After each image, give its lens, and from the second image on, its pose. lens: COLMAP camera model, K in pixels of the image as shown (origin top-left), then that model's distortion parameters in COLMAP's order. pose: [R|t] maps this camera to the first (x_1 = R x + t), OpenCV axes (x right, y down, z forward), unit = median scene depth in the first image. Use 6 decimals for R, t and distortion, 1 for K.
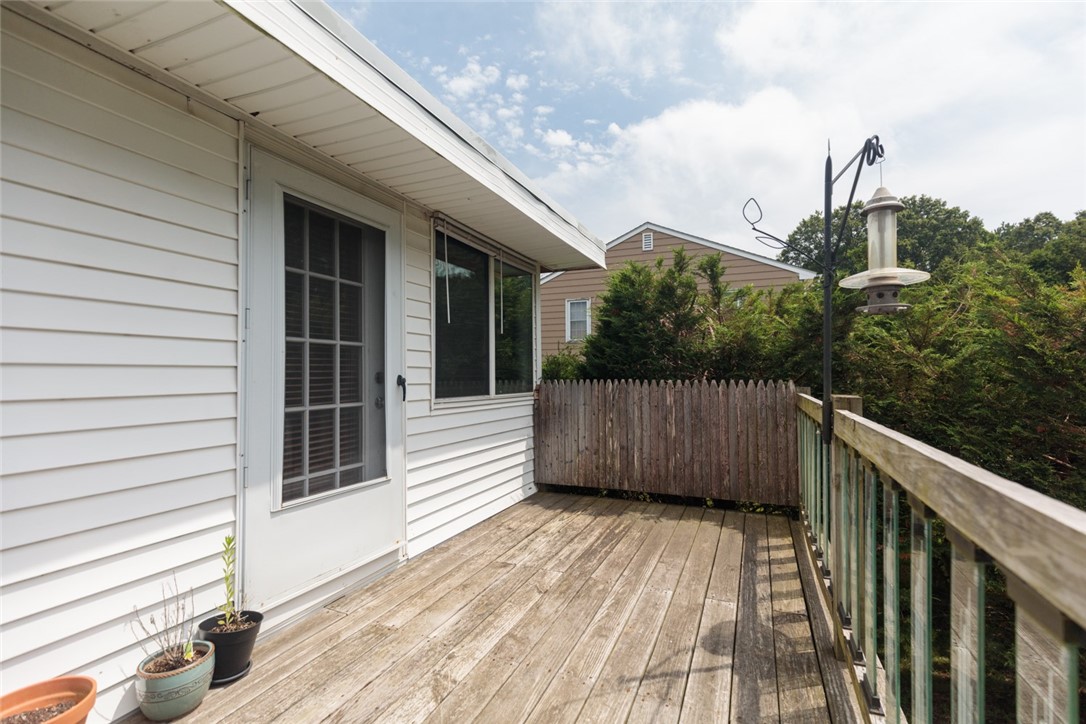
lens RADIAL K [[483.5, 0, 550.1], [0, 483.5, 362.7], [0, 0, 1]] dist [0.000864, 0.000090]
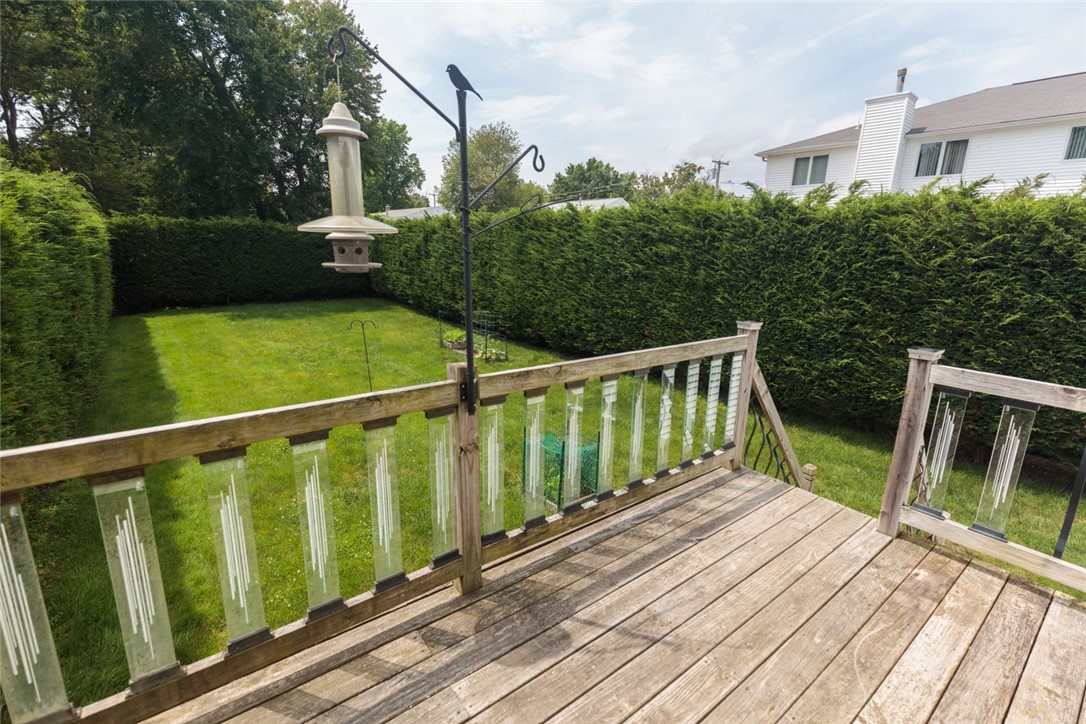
lens RADIAL K [[483.5, 0, 550.1], [0, 483.5, 362.7], [0, 0, 1]] dist [0.000864, 0.000090]
pose [[-0.876842, -0.128416, 0.463311, -0.008545], [-0.034570, 0.978014, 0.205652, -0.074987], [-0.479534, 0.164308, -0.862004, 0.900614]]
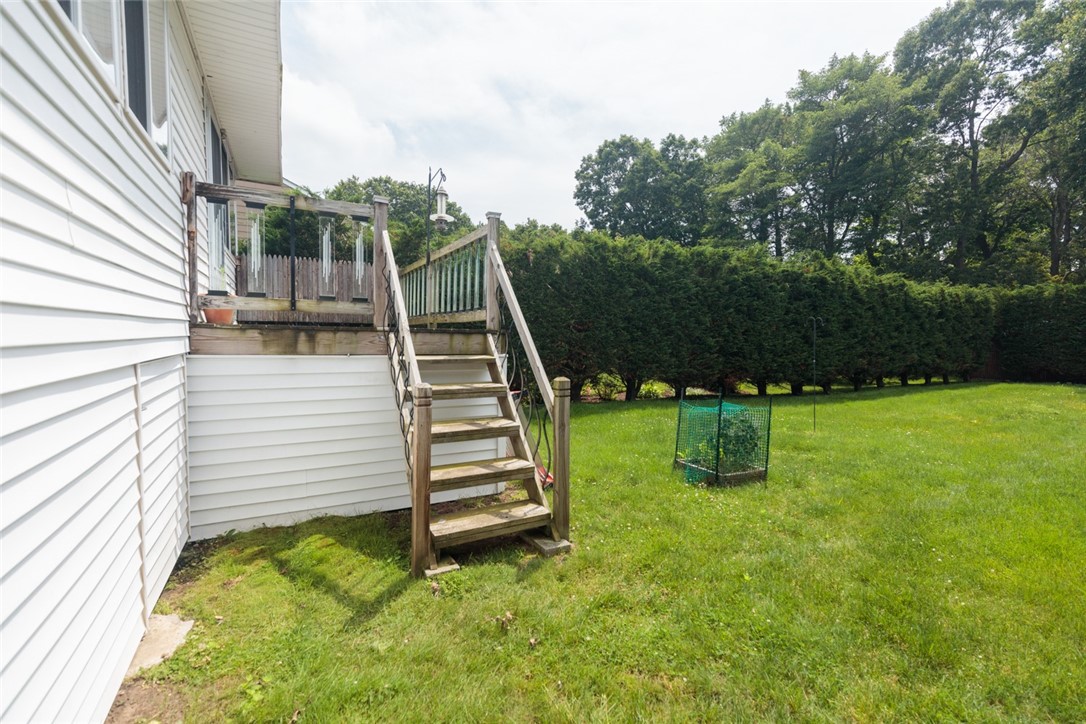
lens RADIAL K [[481.5, 0, 553.2], [0, 481.5, 361.4], [0, 0, 1]] dist [0.019027, -0.000009]
pose [[0.616260, -0.028965, 0.787010, -0.739404], [-0.035213, 0.997311, 0.064279, 0.288057], [-0.786755, -0.067326, 0.613582, -0.849966]]
